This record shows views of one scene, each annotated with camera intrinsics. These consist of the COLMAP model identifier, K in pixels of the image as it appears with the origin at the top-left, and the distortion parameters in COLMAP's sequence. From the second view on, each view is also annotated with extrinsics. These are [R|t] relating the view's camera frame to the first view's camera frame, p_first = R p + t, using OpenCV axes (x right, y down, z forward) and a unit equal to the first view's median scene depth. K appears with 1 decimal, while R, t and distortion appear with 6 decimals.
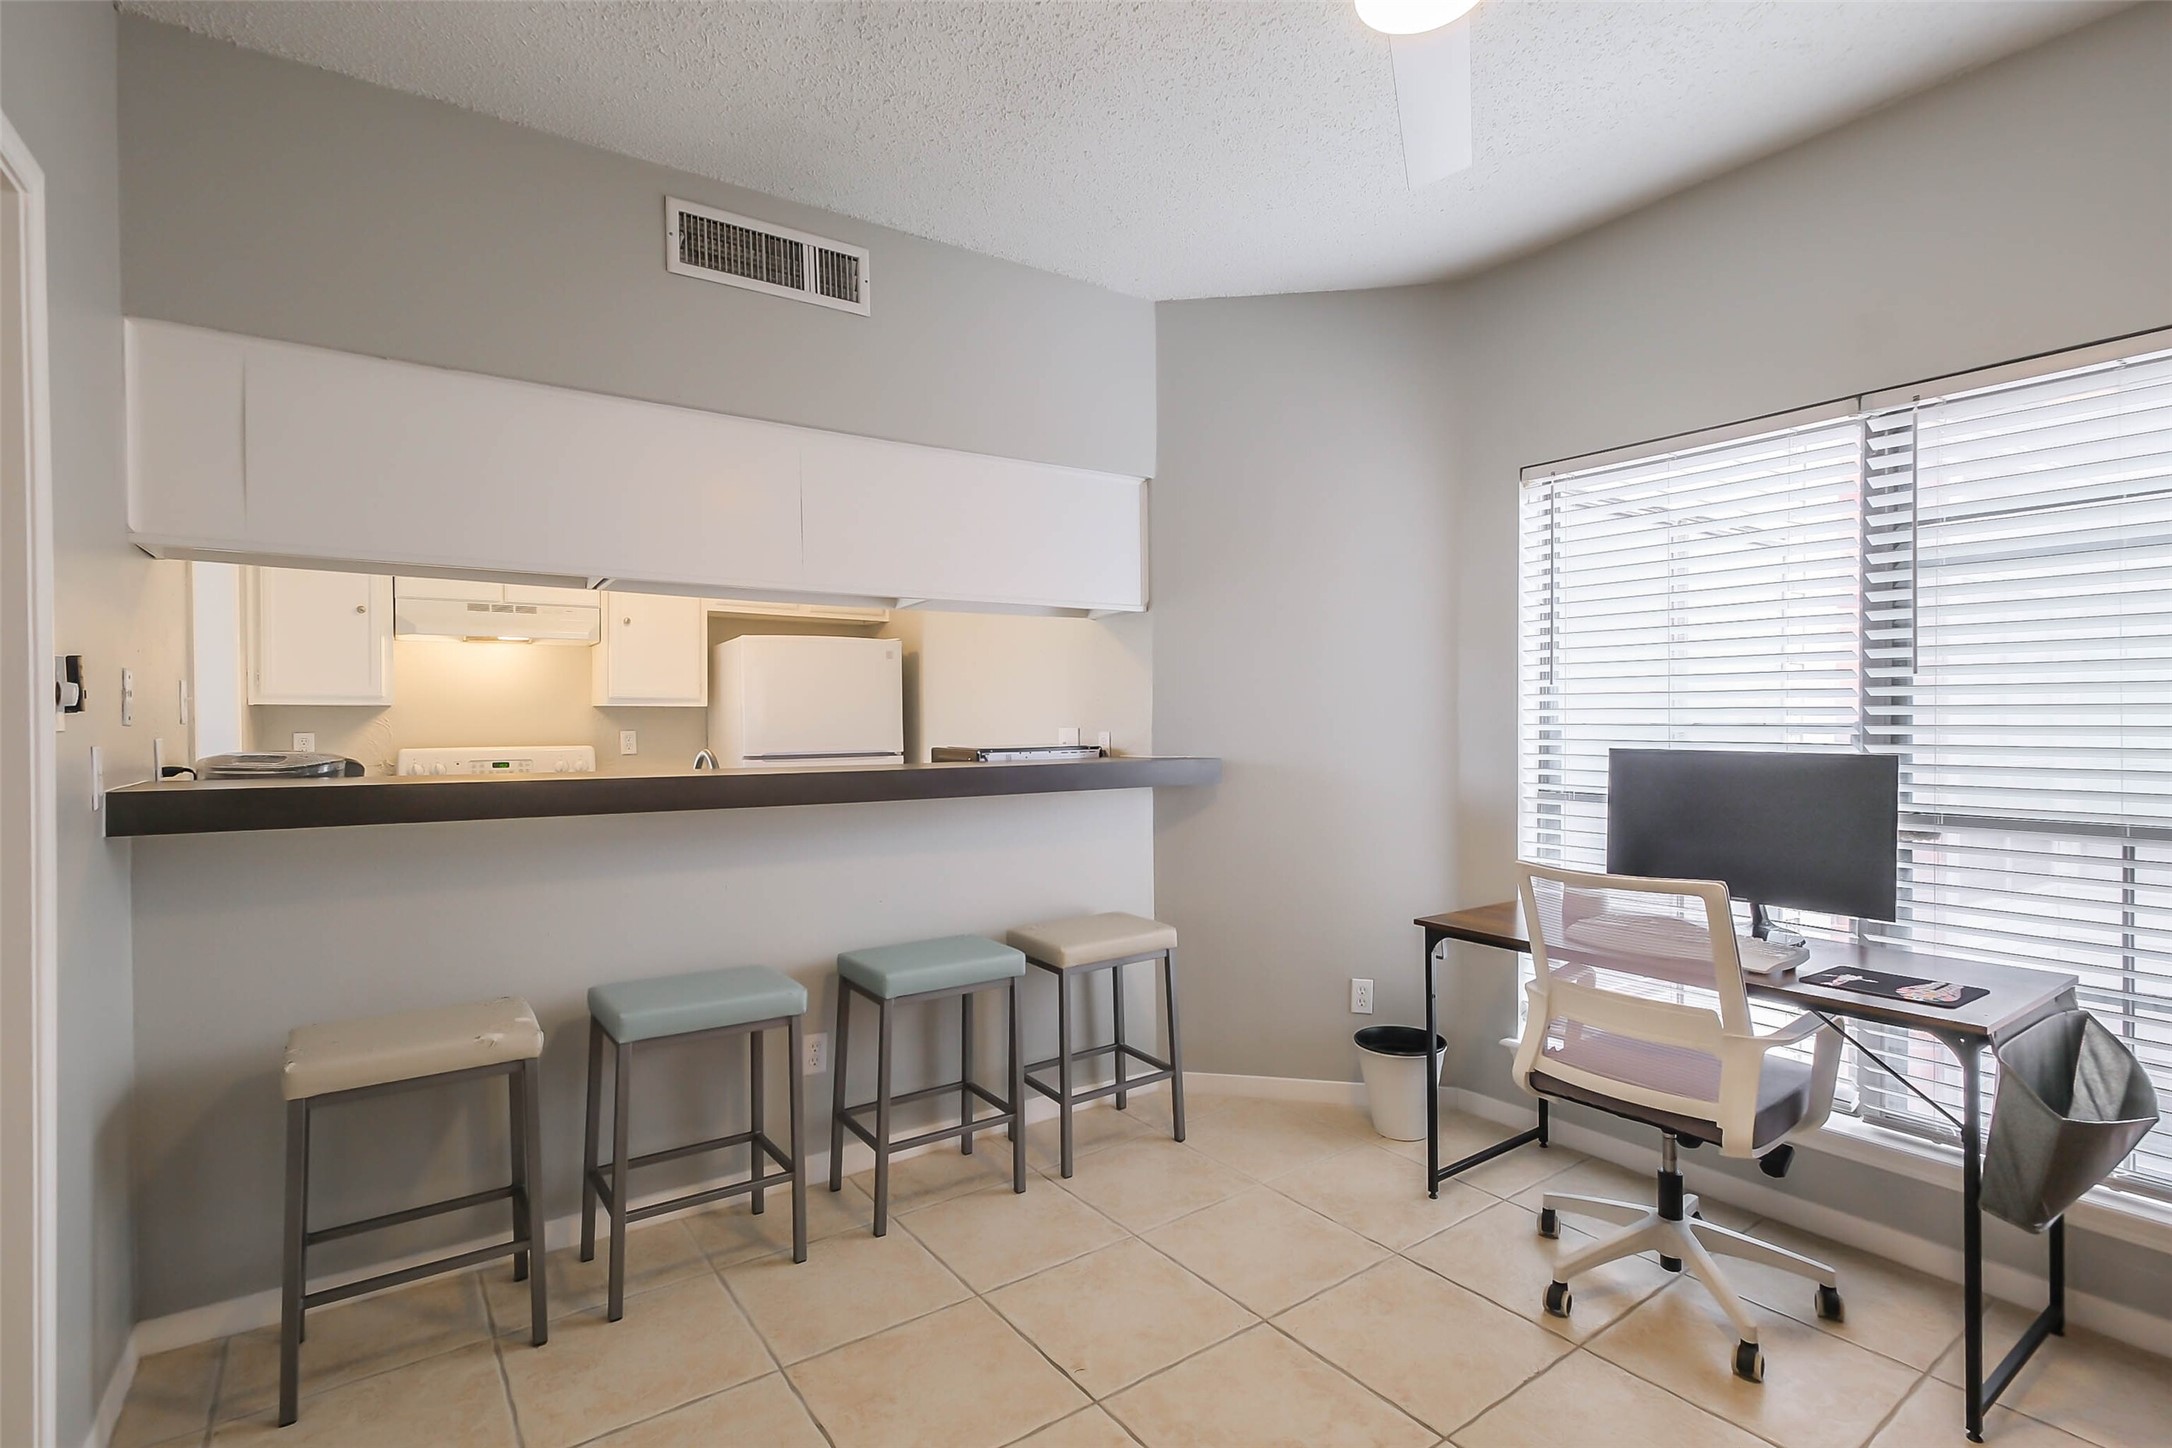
lens RADIAL K [[1026.6, 0, 1086.0], [0, 1026.6, 724.0], [0, 0, 1]] dist [0.009783, -0.000386]
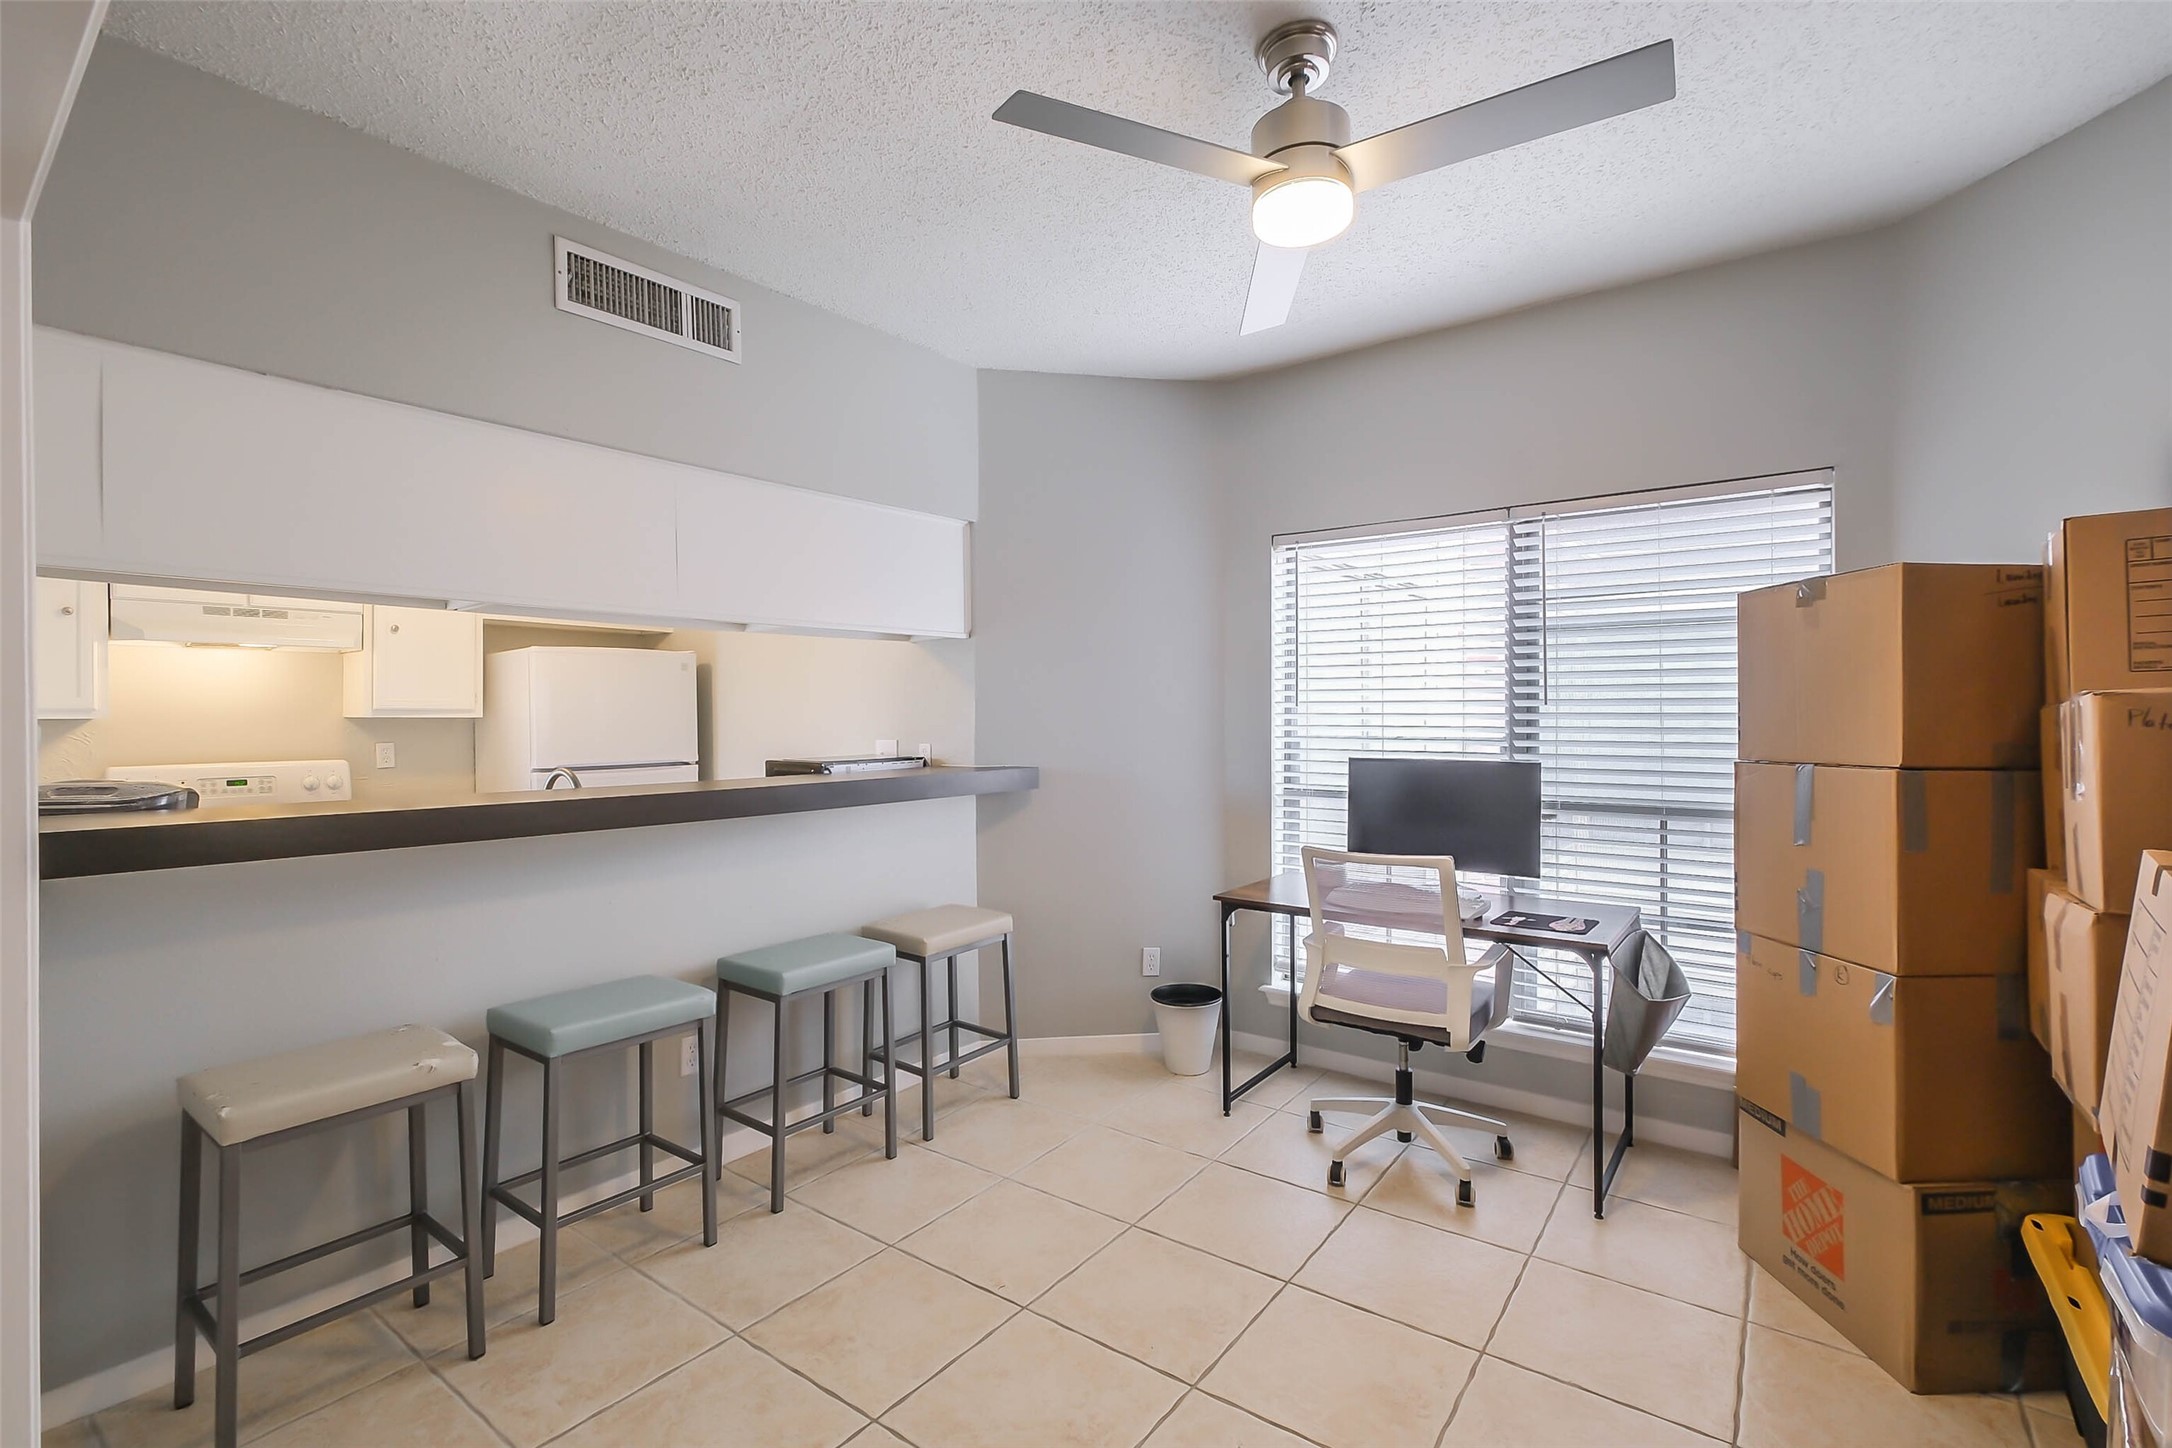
lens RADIAL K [[972.6, 0, 1082.0], [0, 972.6, 715.1], [0, 0, 1]] dist [-0.000534, 0.000100]
pose [[0.952786, -0.000204, 0.303643, -0.201698], [0.001704, 0.999988, -0.004674, -0.026450], [-0.303639, 0.004971, 0.952774, -0.086801]]
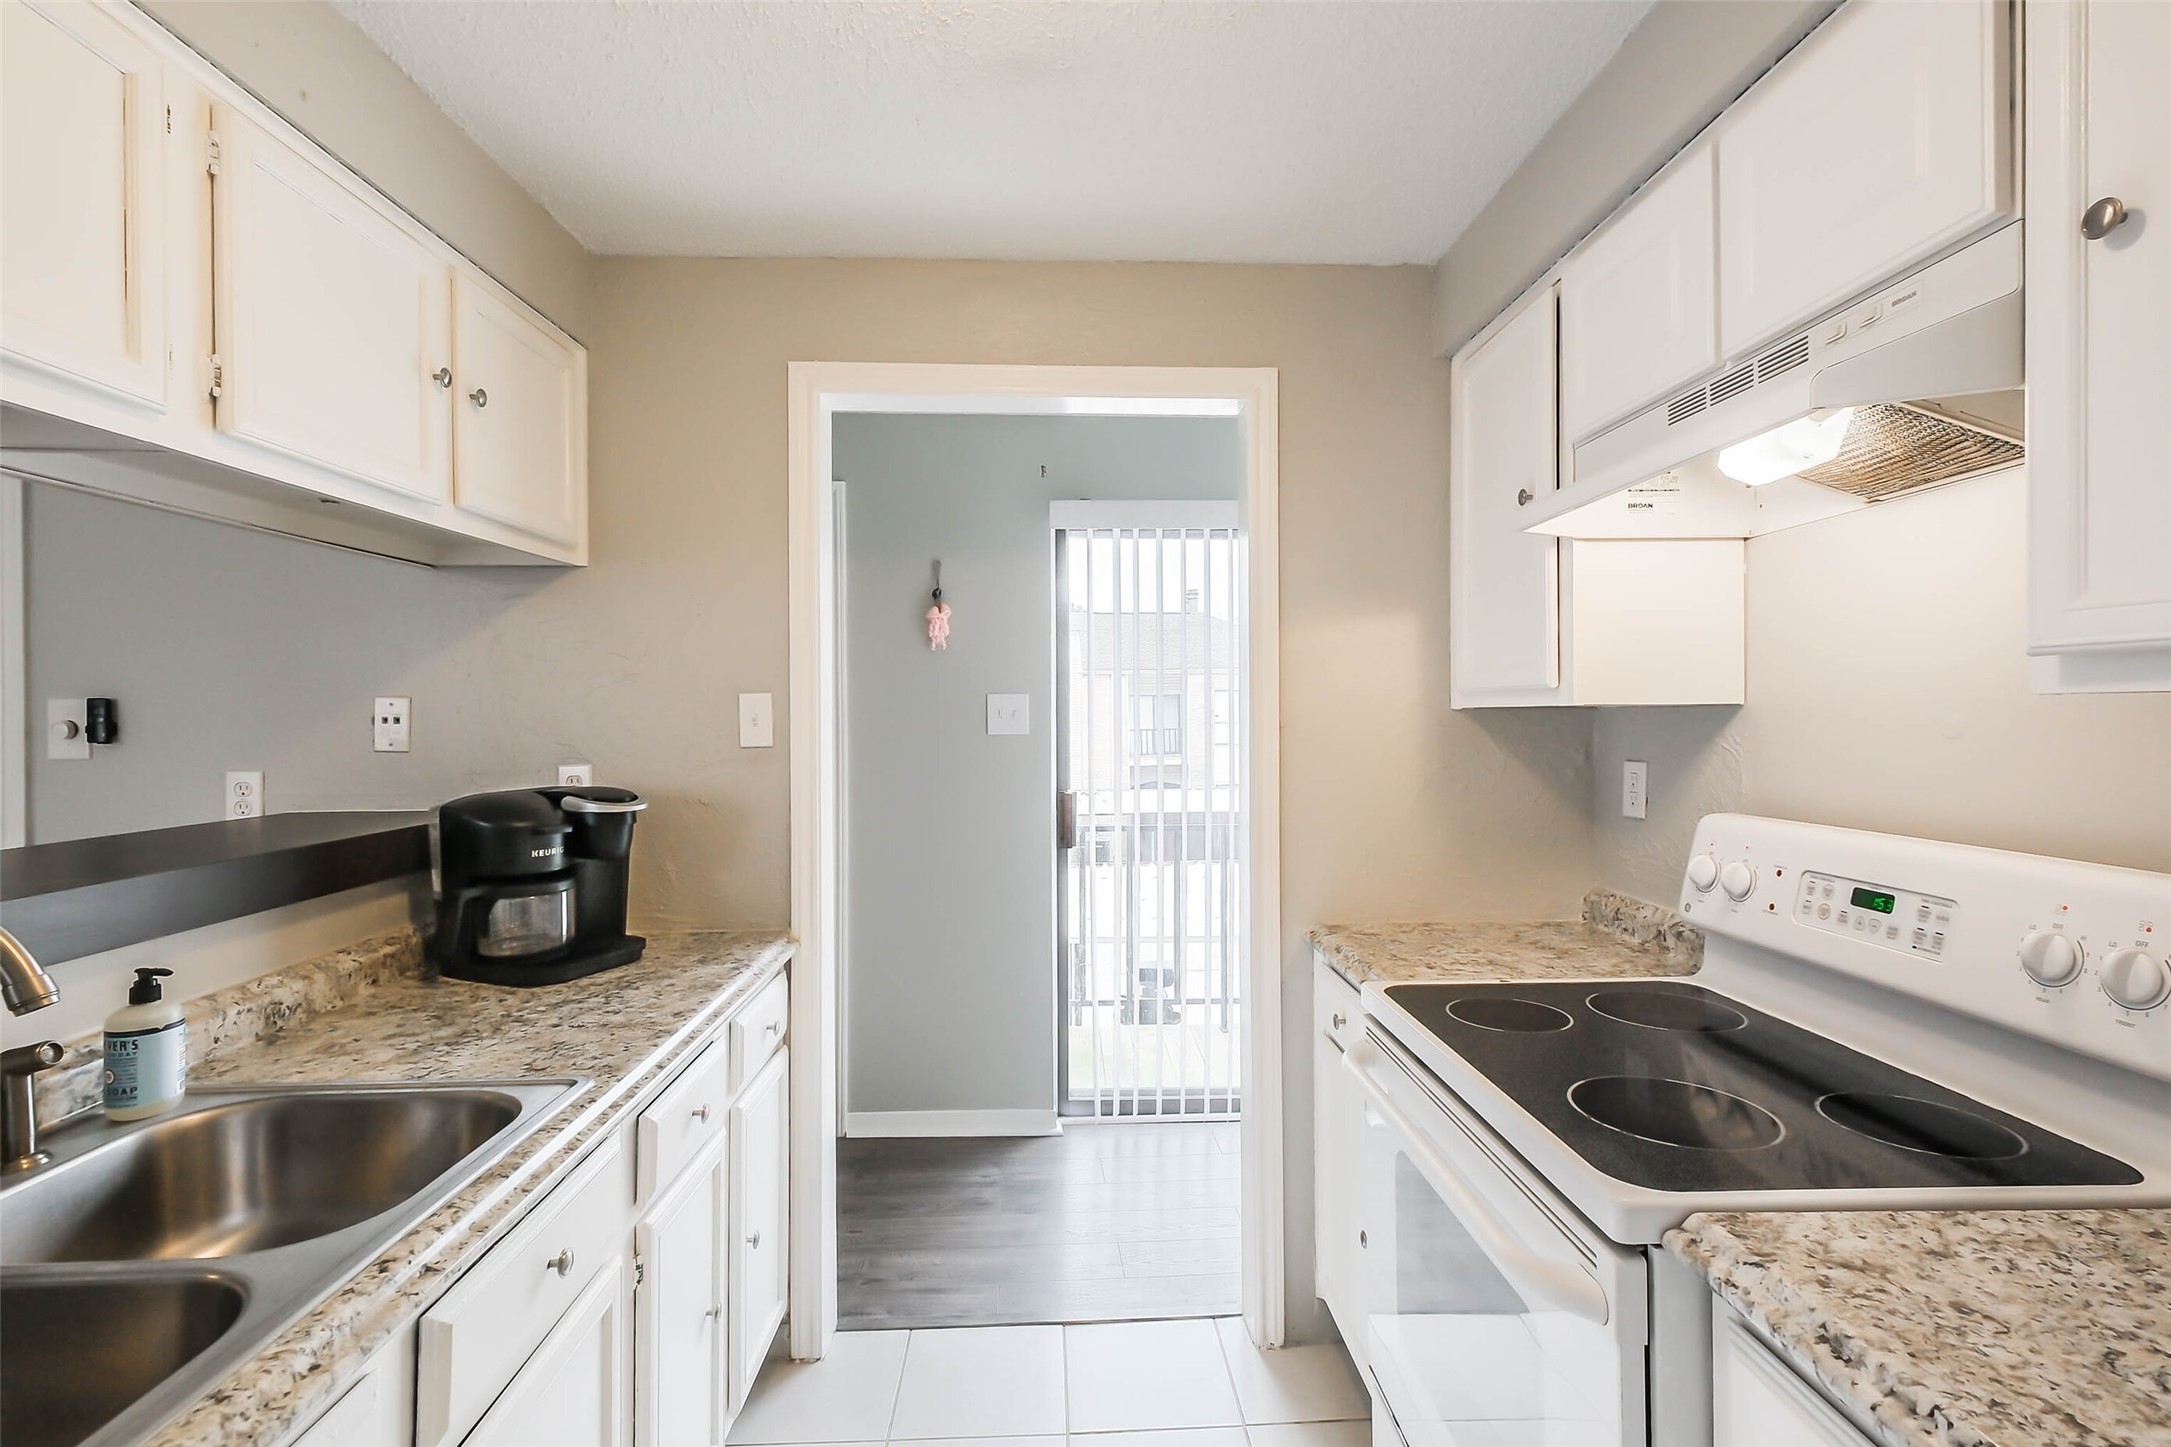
lens RADIAL K [[963.1, 0, 1085.5], [0, 963.1, 723.5], [0, 0, 1]] dist [-0.000488, -0.000123]
pose [[-0.528591, 0.011835, -0.848794, -0.371896], [0.000954, 0.999910, 0.013348, -0.026380], [0.848876, 0.006246, -0.528555, 1.661167]]
